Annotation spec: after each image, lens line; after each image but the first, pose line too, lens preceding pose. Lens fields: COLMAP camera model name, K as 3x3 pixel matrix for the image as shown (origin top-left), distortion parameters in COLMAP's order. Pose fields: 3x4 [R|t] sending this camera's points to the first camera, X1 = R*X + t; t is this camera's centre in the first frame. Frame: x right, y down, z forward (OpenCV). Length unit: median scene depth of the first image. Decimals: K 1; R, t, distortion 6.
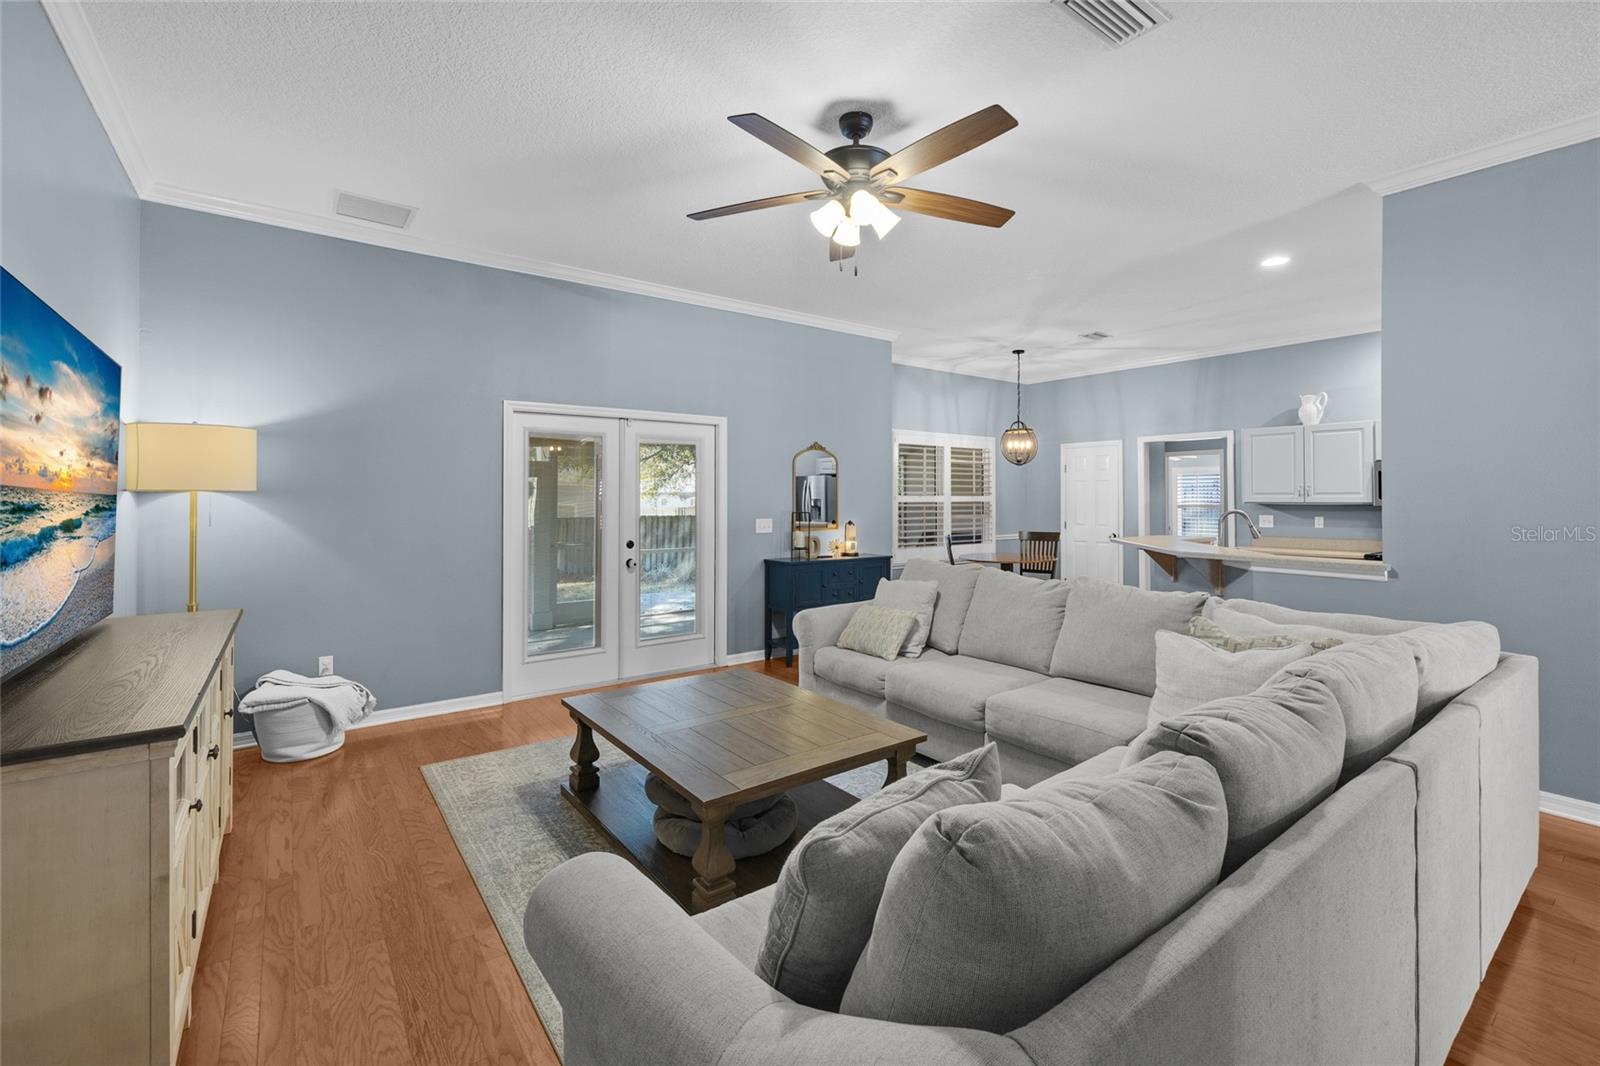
lens RADIAL K [[677.4, 0, 801.3], [0, 677.4, 491.1], [0, 0, 1]] dist [0.000960, -0.000835]
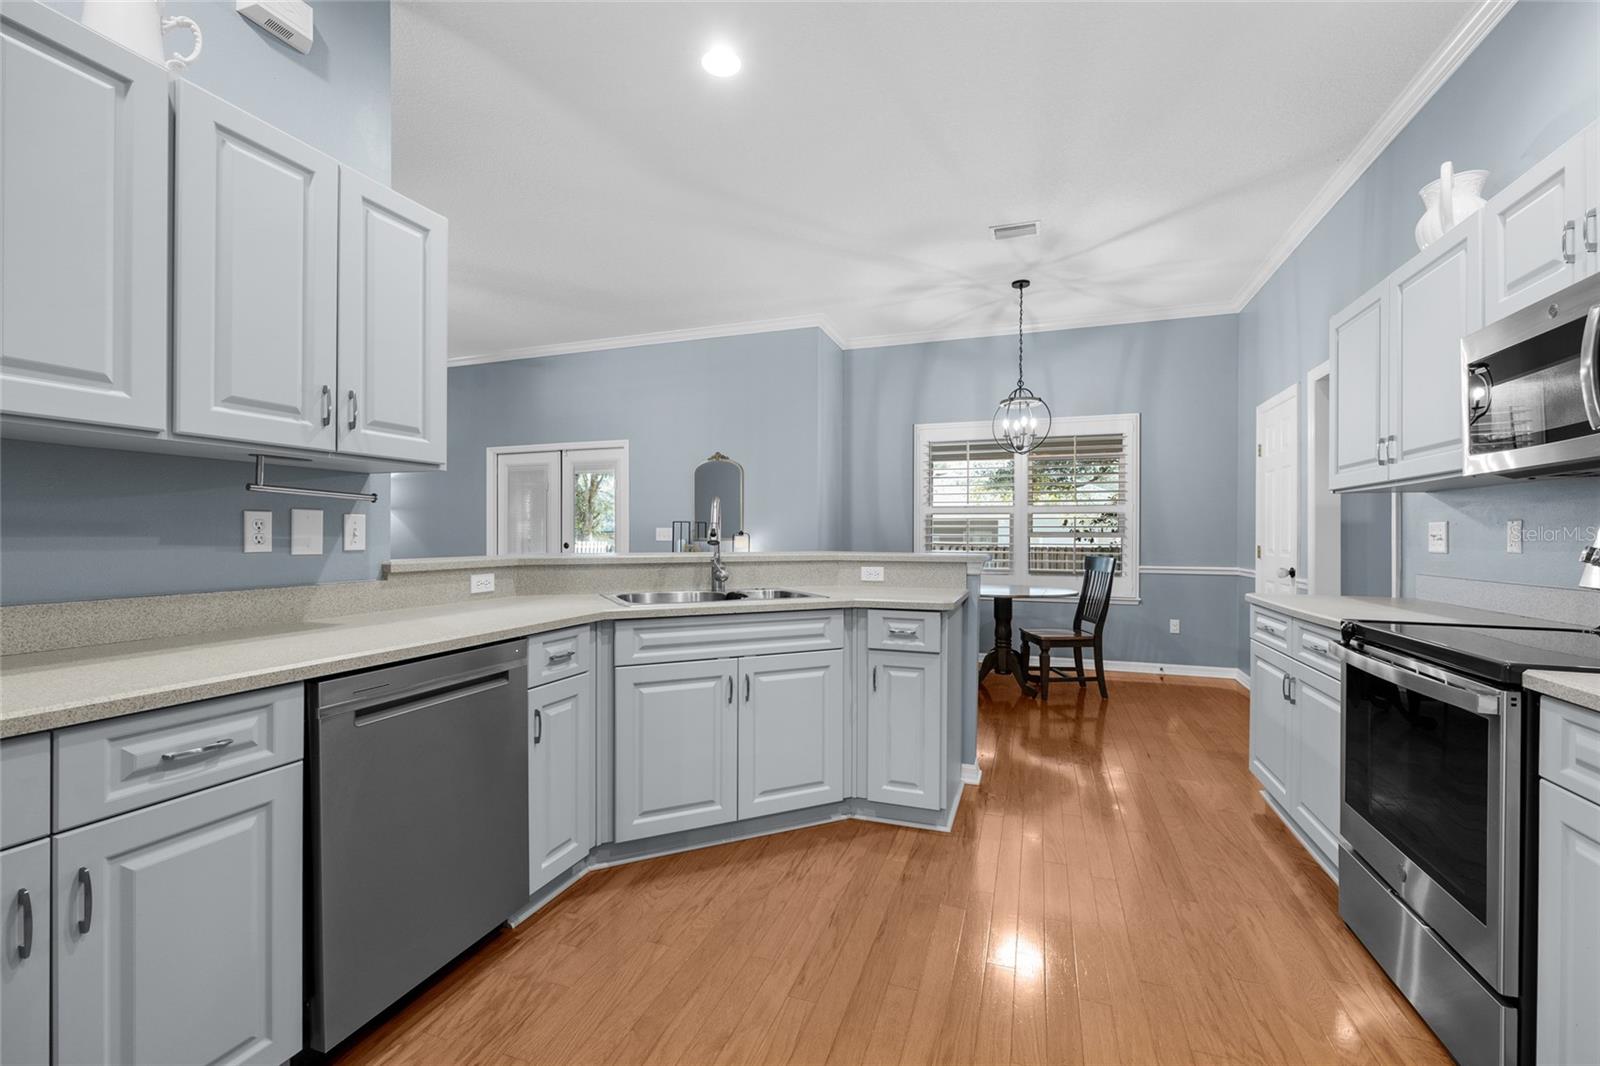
lens RADIAL K [[677.4, 0, 795.6], [0, 677.4, 539.0], [0, 0, 1]] dist [0.000960, -0.000835]
pose [[0.549245, 0.003818, -0.835653, 0.918035], [0.003417, 0.999971, 0.006814, 0.048992], [0.835654, -0.006598, 0.549216, 0.542308]]
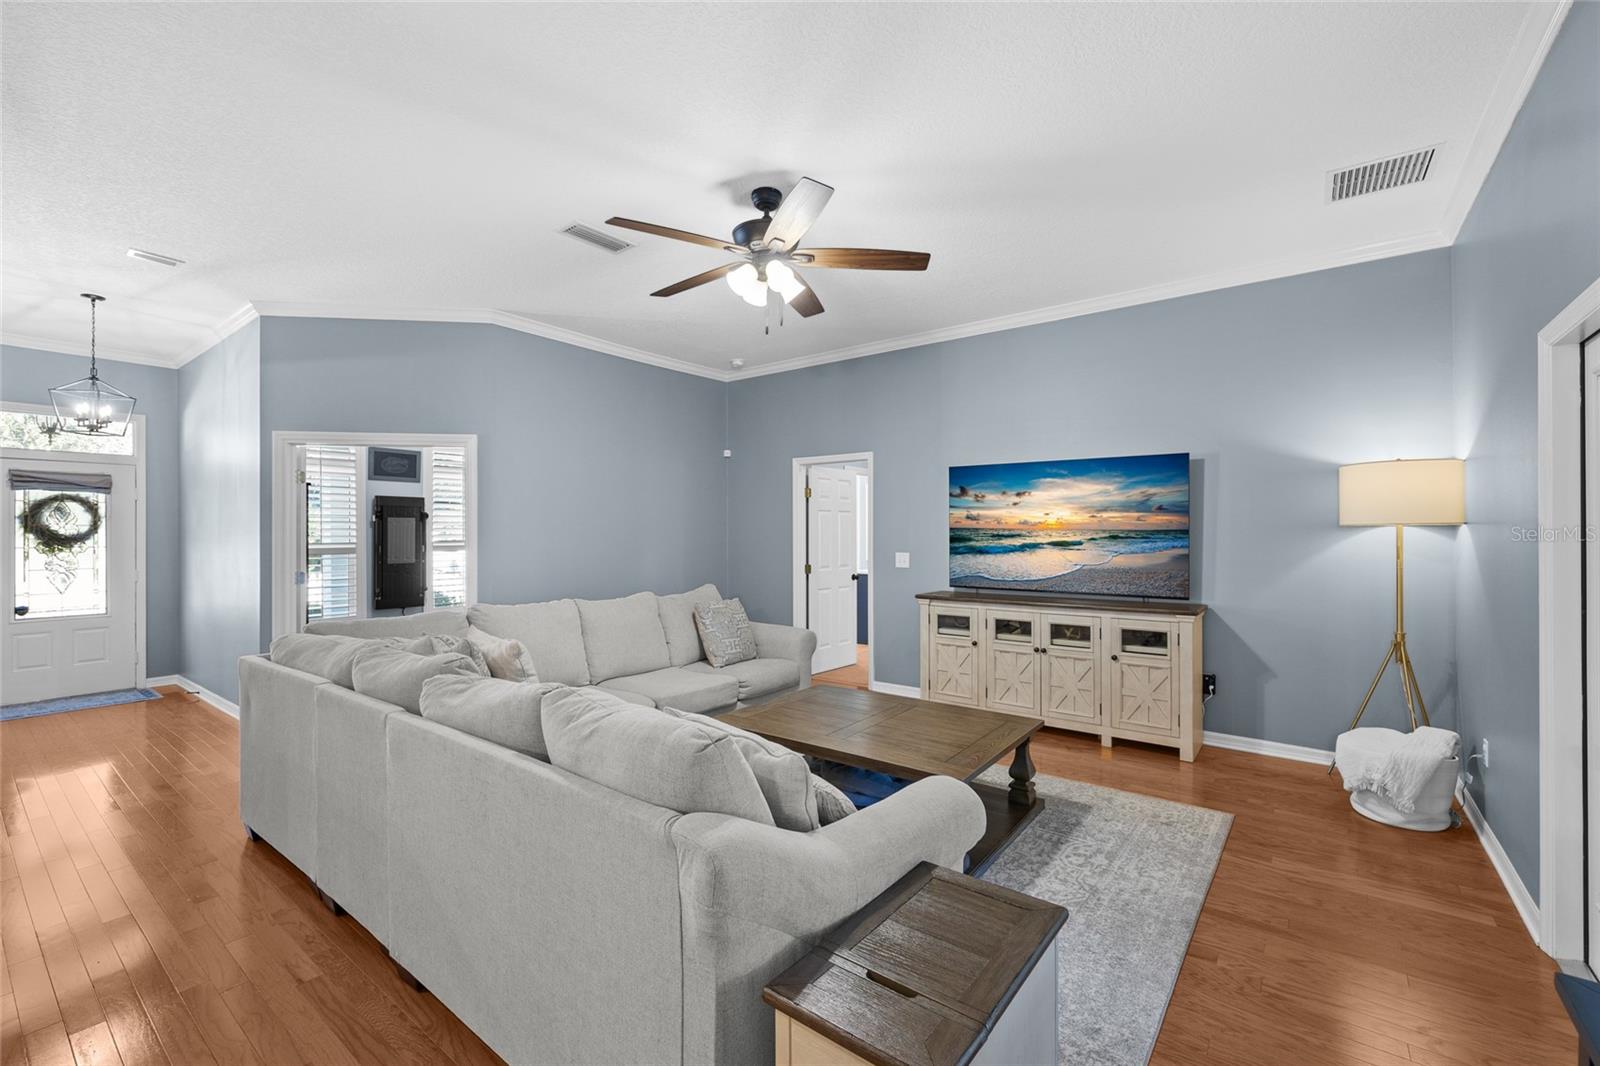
lens RADIAL K [[677.4, 0, 797.8], [0, 677.4, 532.0], [0, 0, 1]] dist [0.000960, -0.000835]
pose [[-0.961538, 0.002157, -0.274663, 0.158015], [0.003452, 0.999985, -0.004230, 0.006491], [0.274650, -0.005016, -0.961531, 0.973945]]
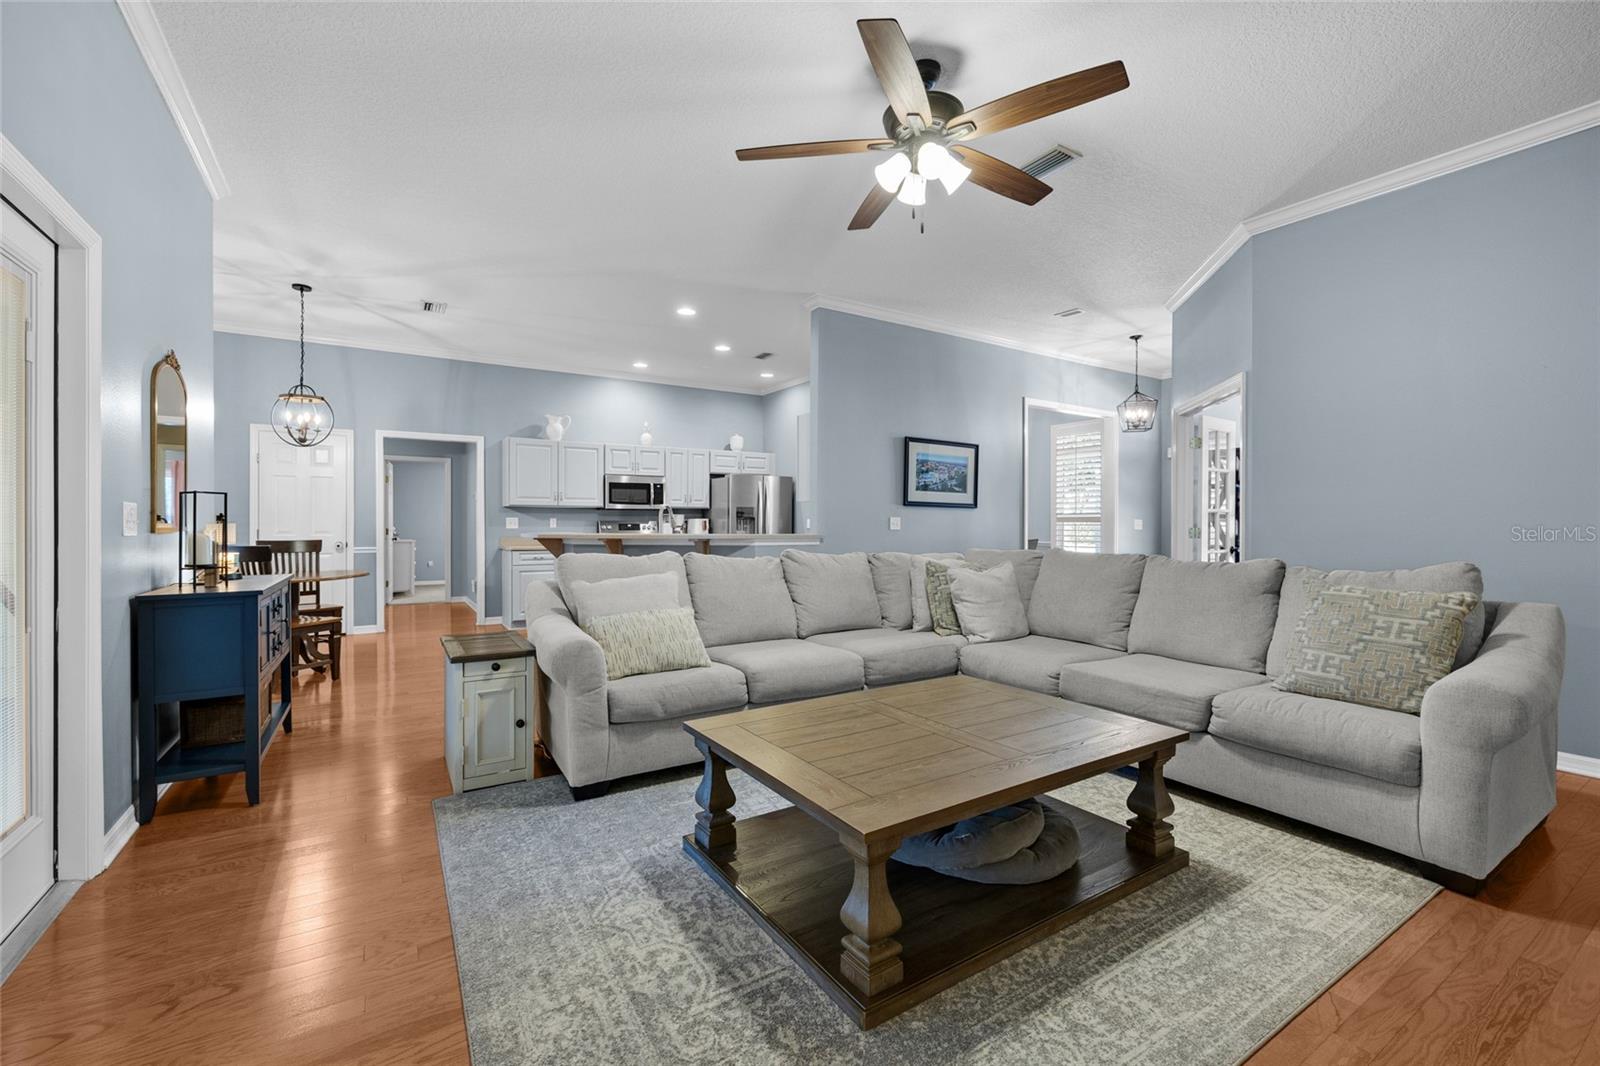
lens RADIAL K [[677.4, 0, 789.5], [0, 677.4, 521.3], [0, 0, 1]] dist [0.000960, -0.000835]
pose [[0.087906, 0.004907, 0.996117, -0.420354], [-0.009847, 0.999943, -0.004057, 0.047011], [-0.996080, -0.009452, 0.087950, 0.513121]]
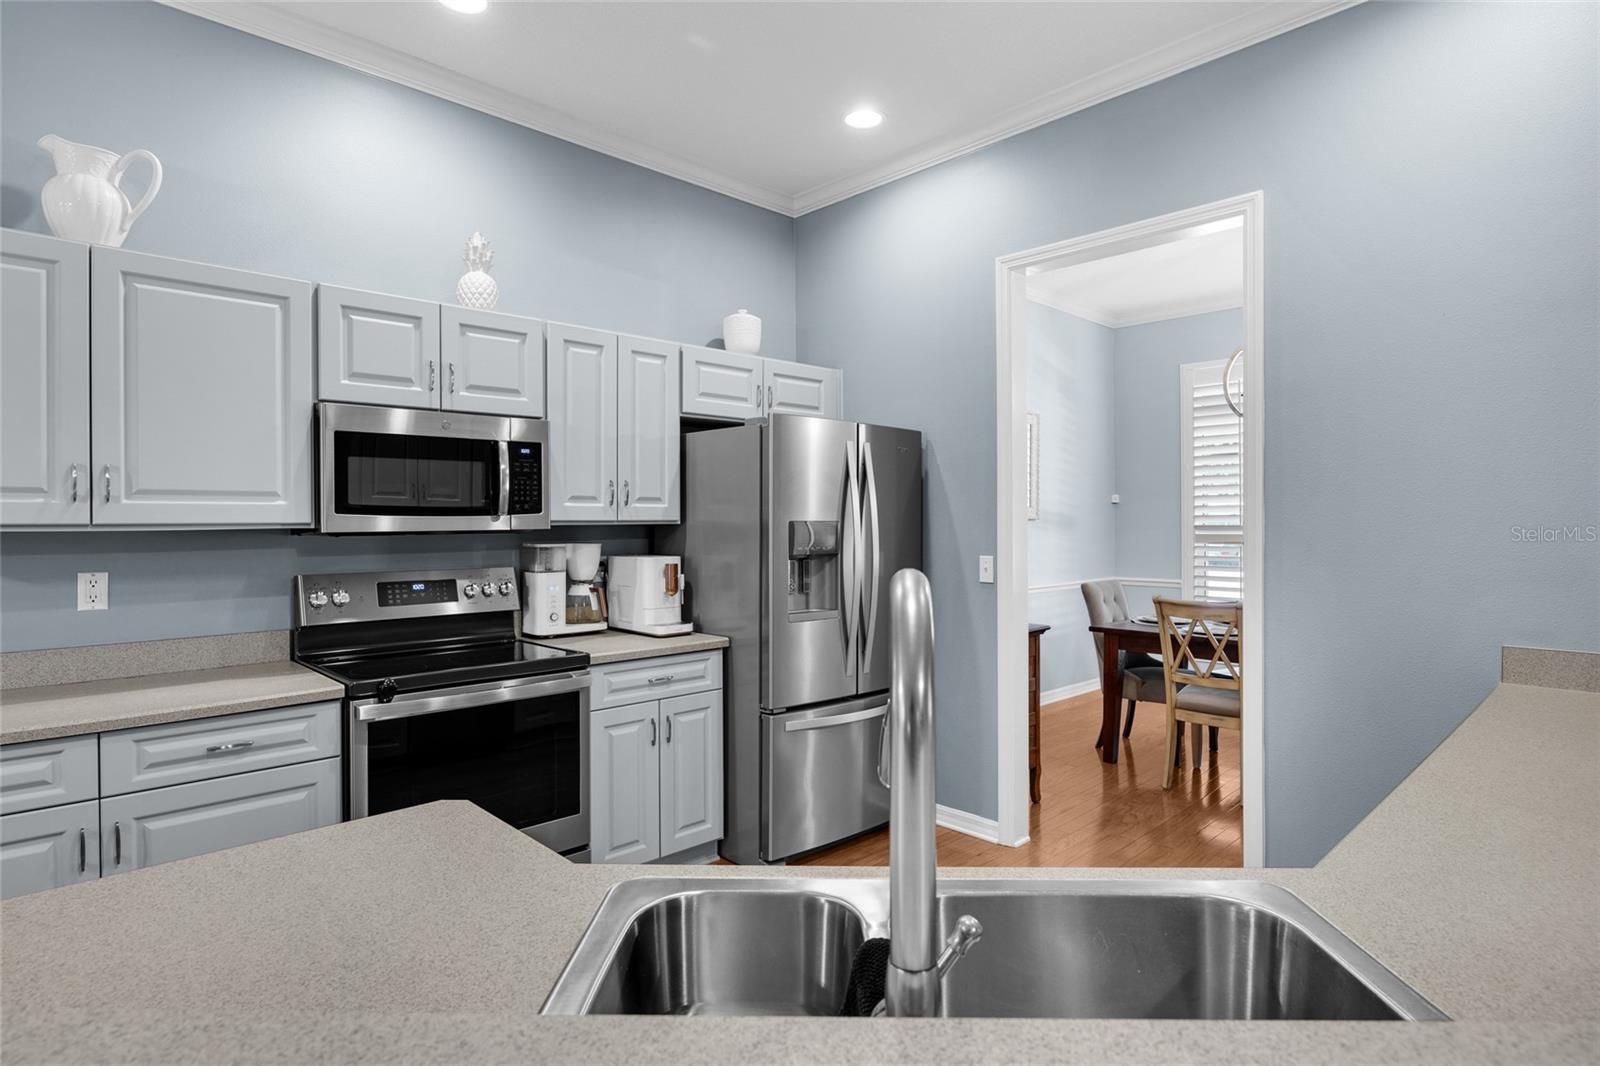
lens RADIAL K [[839.3, 0, 793.7], [0, 839.3, 523.8], [0, 0, 1]] dist [-0.000352, -0.000077]
pose [[-0.119484, 0.001228, 0.992835, 0.388147], [-0.002856, 0.999995, -0.001580, 0.017067], [-0.992832, -0.003024, -0.119480, 0.791794]]
